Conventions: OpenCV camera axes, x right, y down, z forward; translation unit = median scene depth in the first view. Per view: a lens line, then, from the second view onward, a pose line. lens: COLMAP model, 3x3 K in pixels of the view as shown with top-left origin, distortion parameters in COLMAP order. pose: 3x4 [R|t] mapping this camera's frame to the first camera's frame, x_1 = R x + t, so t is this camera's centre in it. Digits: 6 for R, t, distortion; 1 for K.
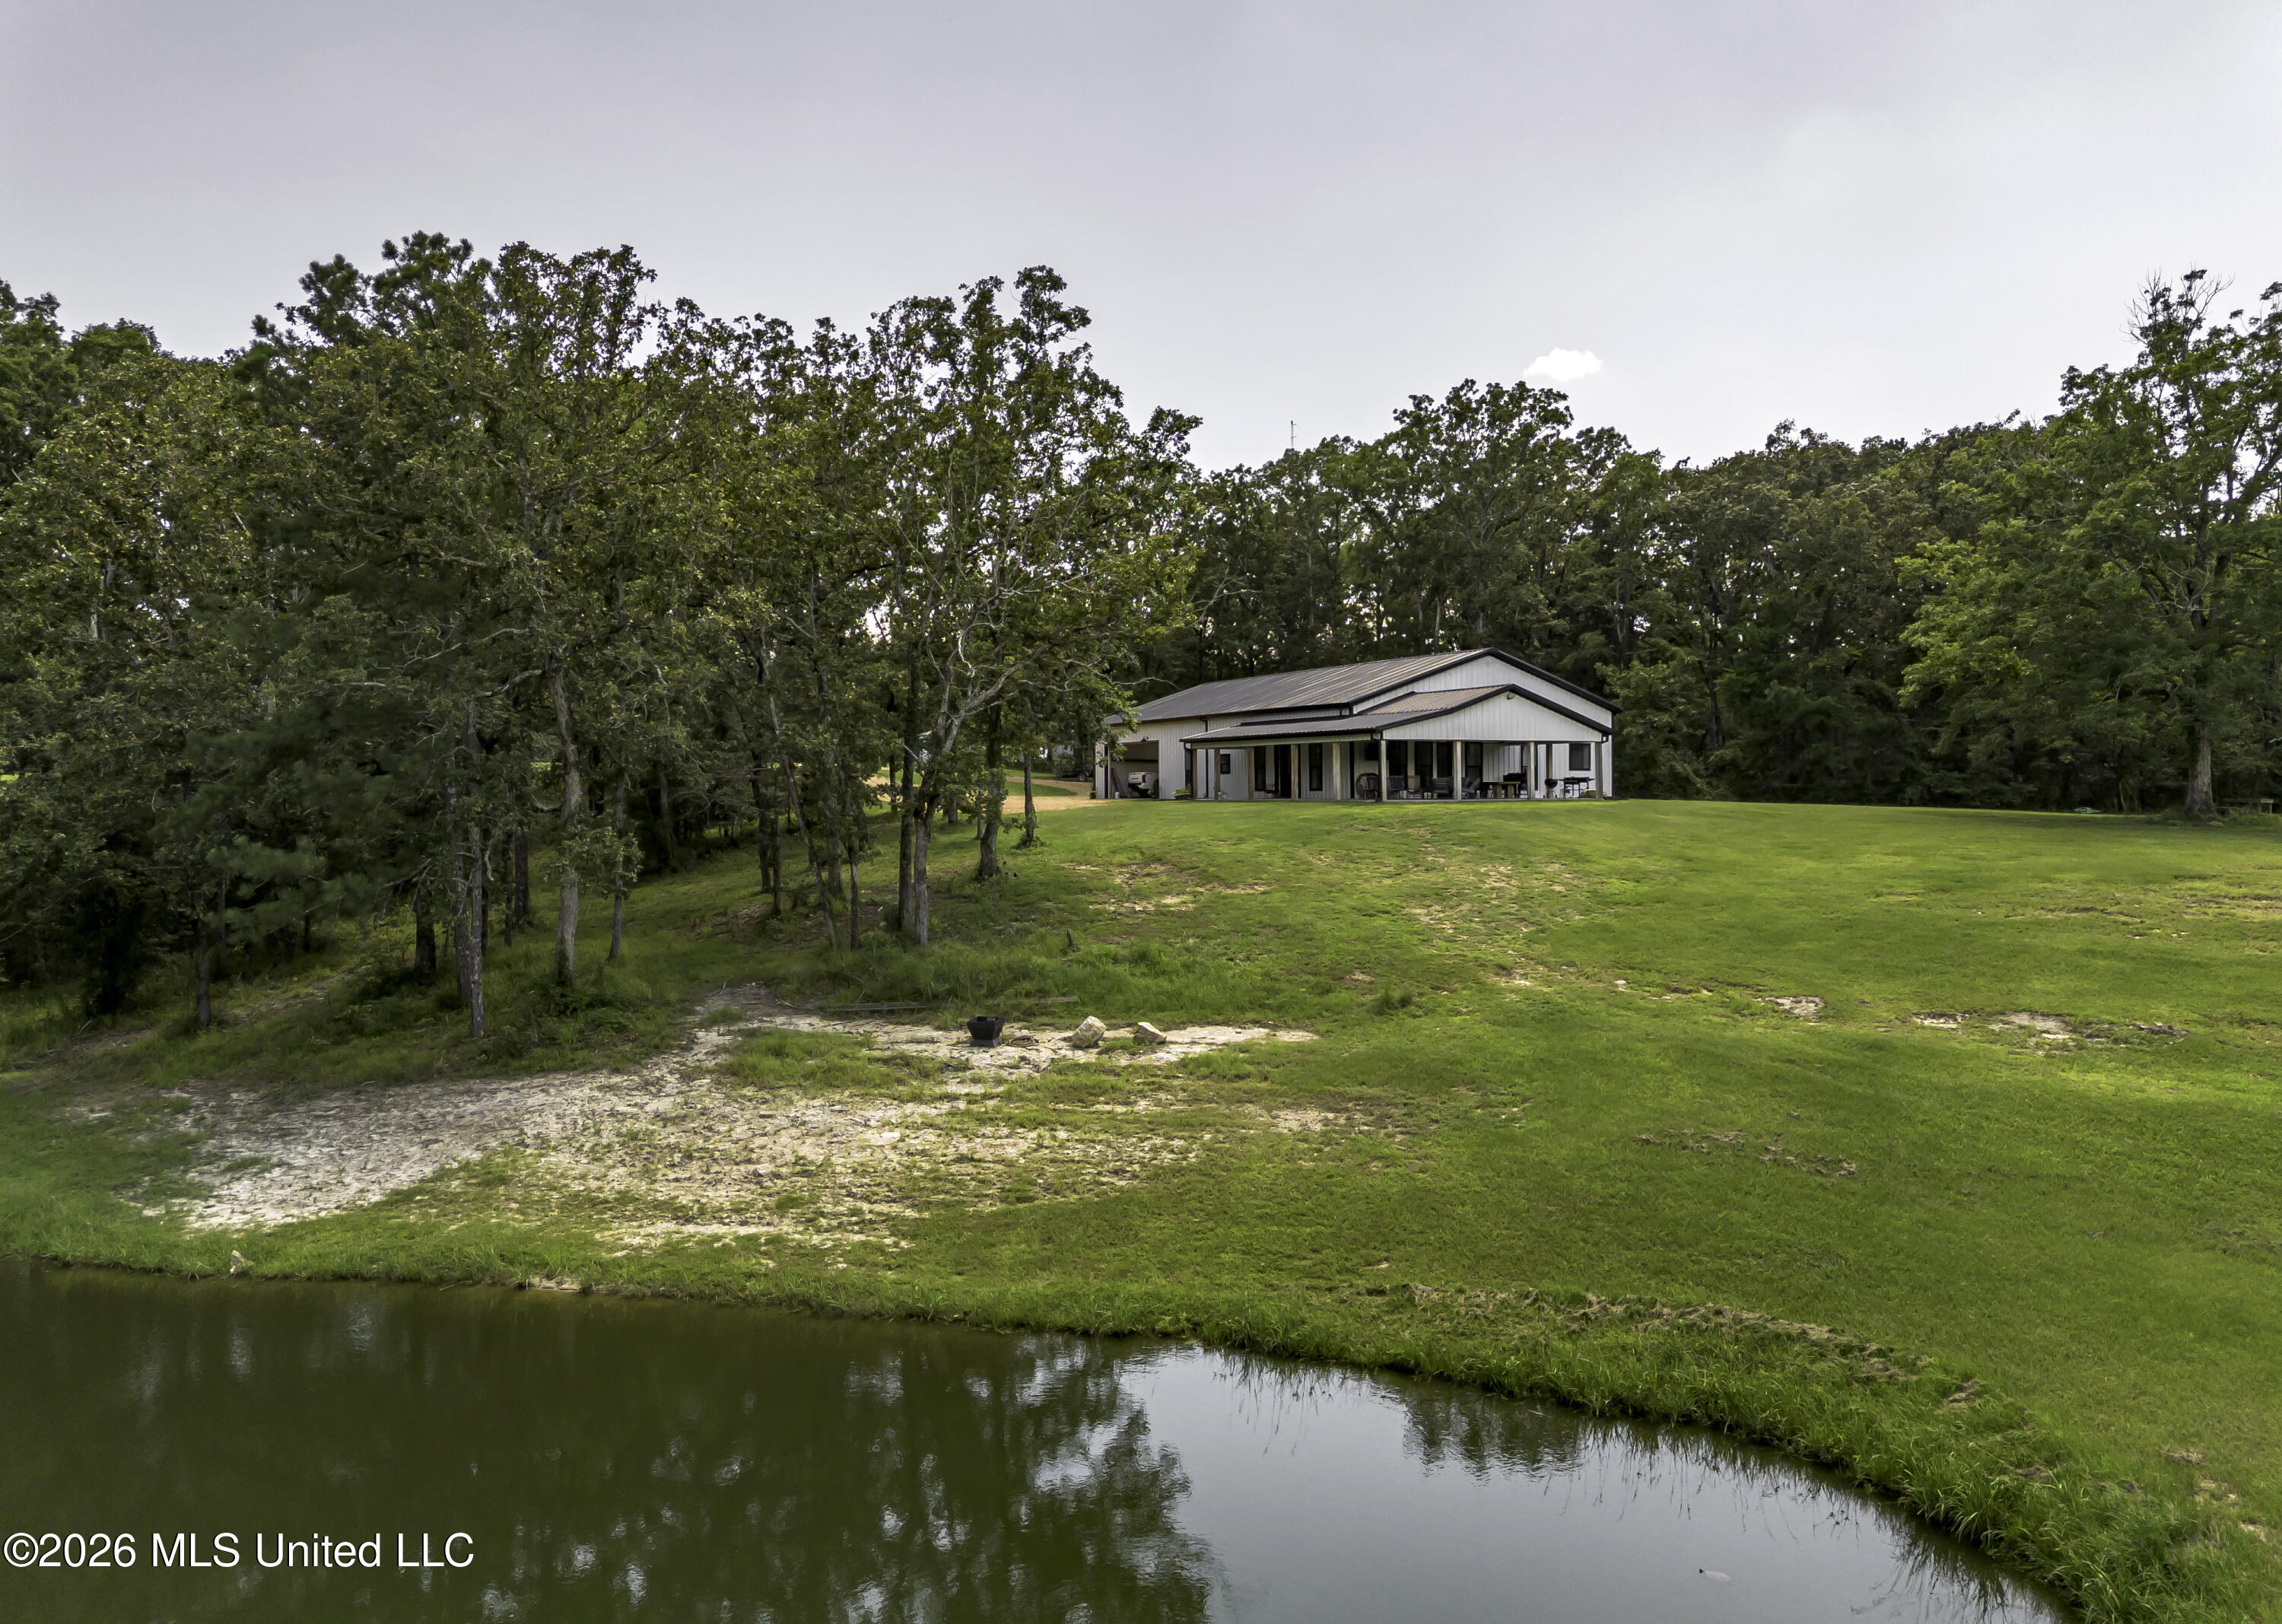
lens RADIAL K [[1600.6, 0, 1139.0], [0, 1600.6, 798.4], [0, 0, 1]] dist [0.004191, -0.002864]
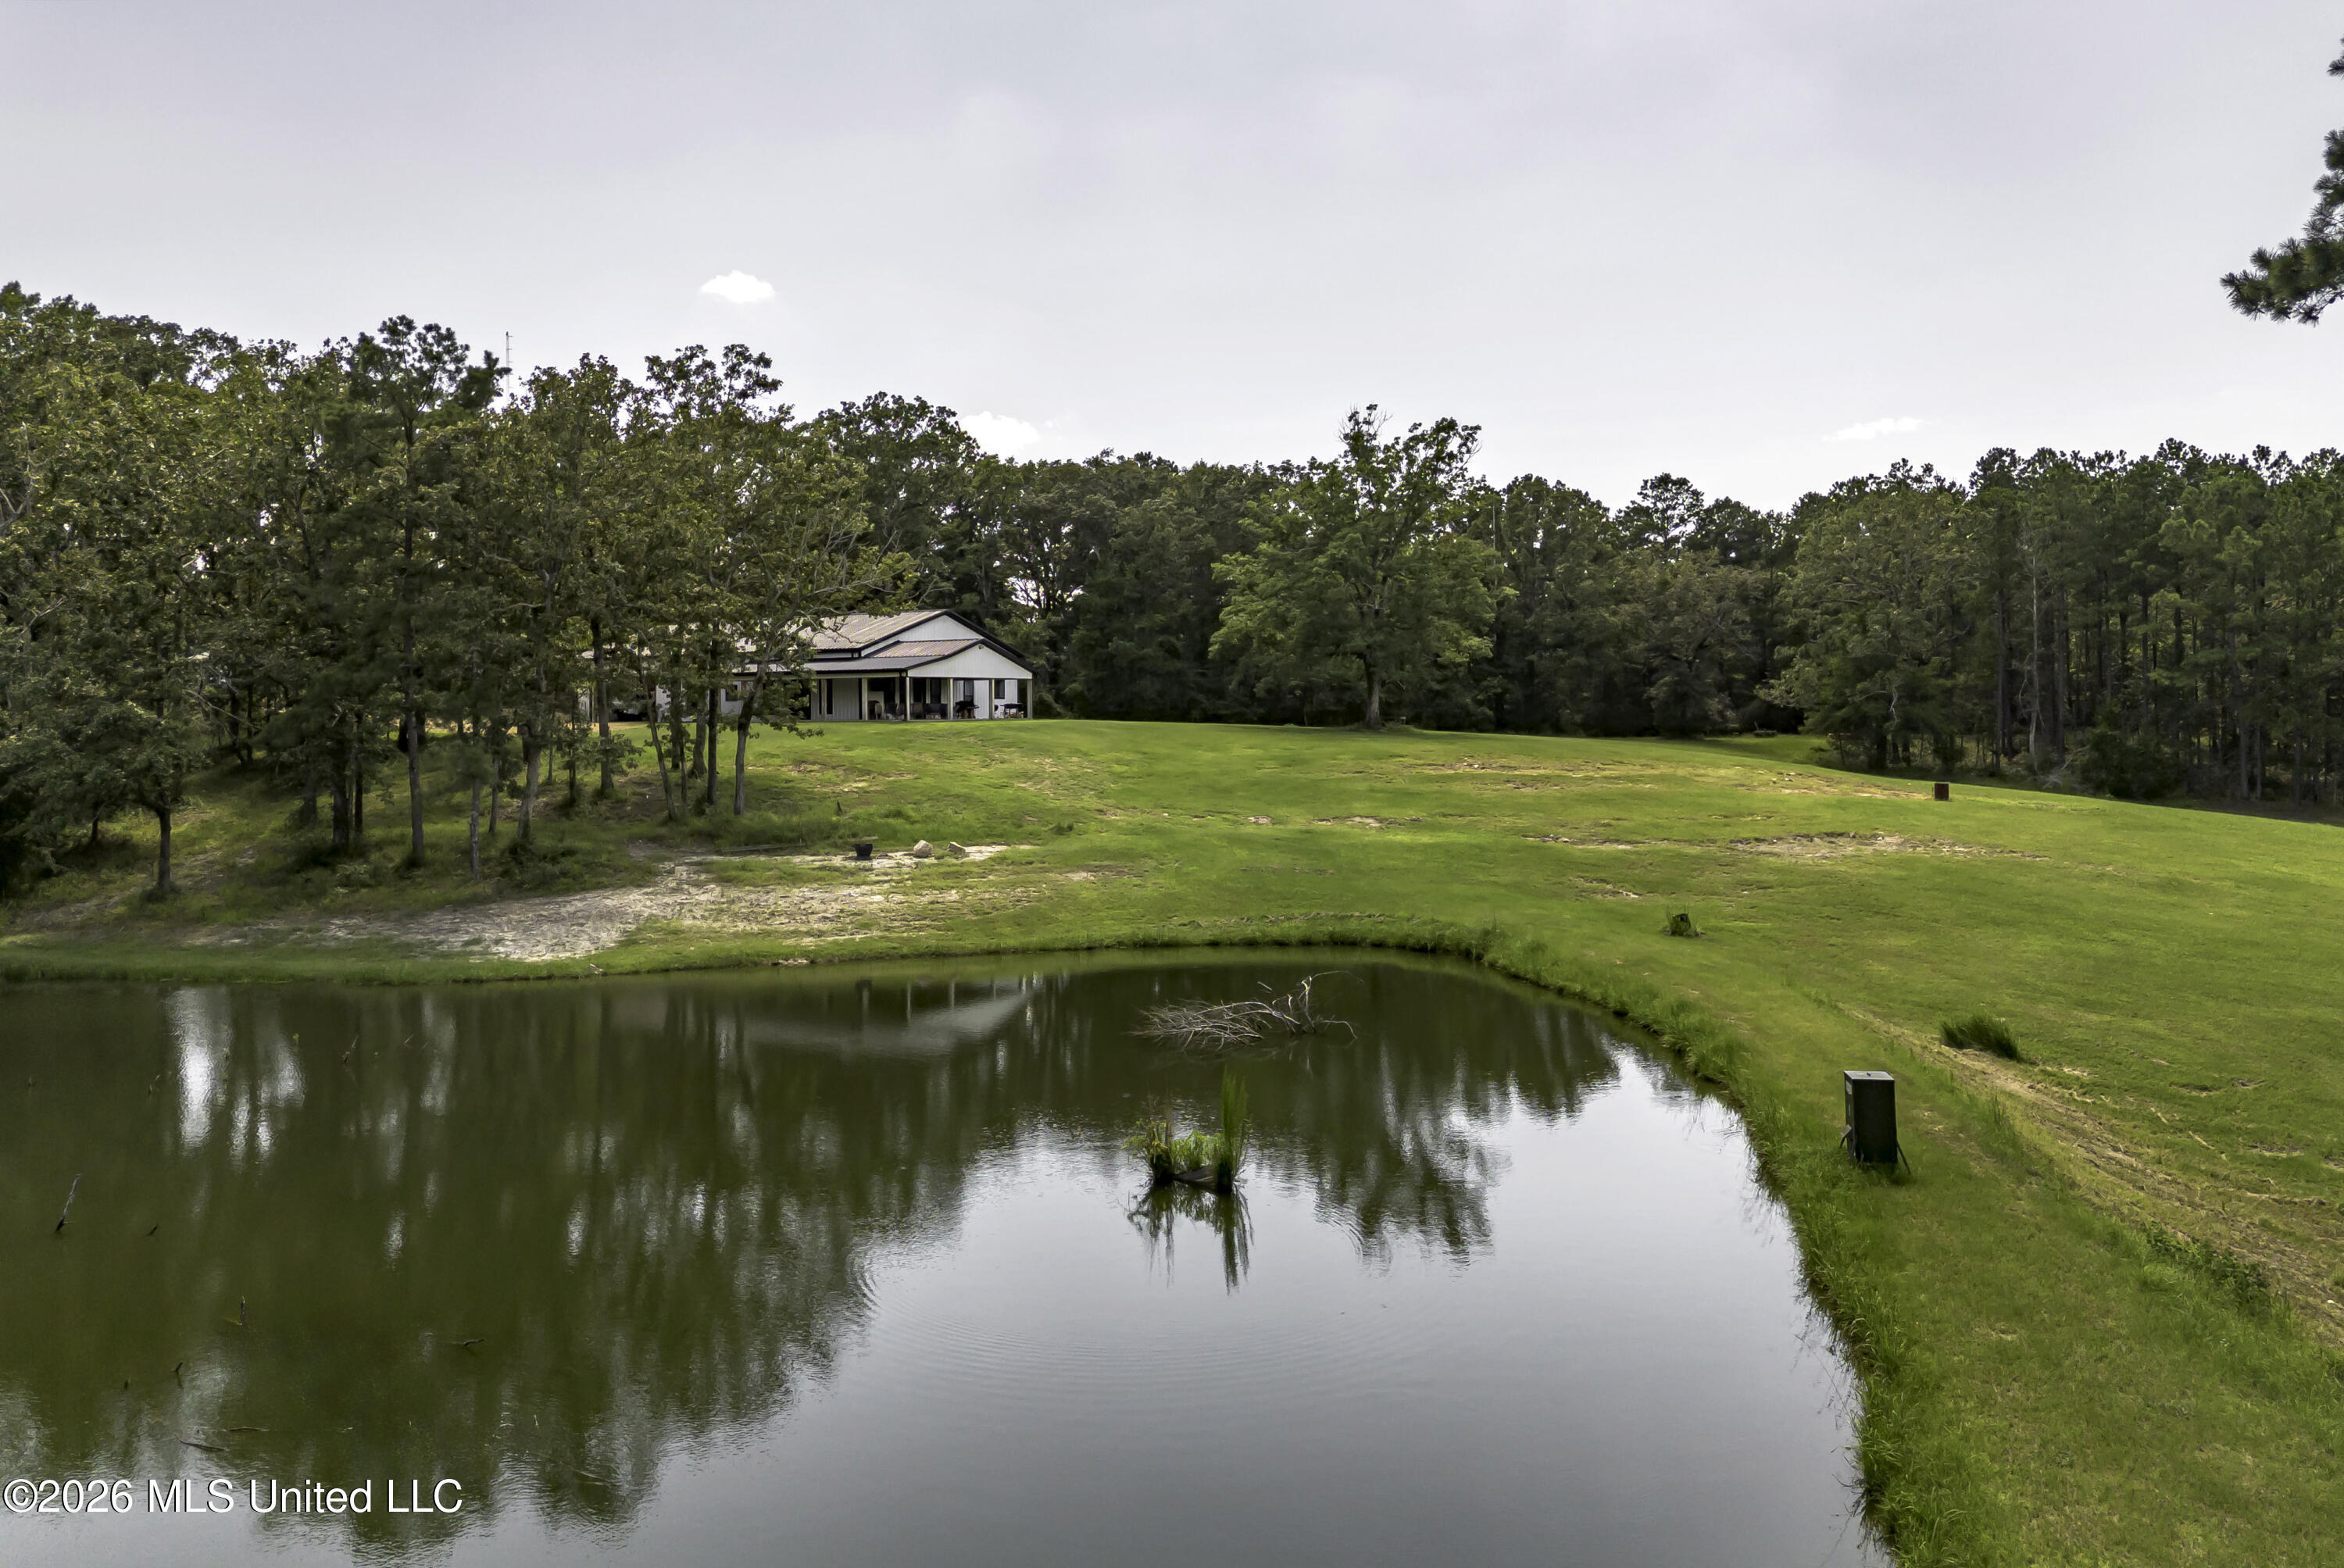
lens RADIAL K [[1622.3, 0, 1171.1], [0, 1622.3, 789.0], [0, 0, 1]] dist [0.066110, 0.000331]
pose [[0.863082, -0.025580, 0.504415, -0.398126], [0.005386, 0.999126, 0.041453, 0.004435], [-0.505034, -0.033061, 0.862466, -0.386651]]
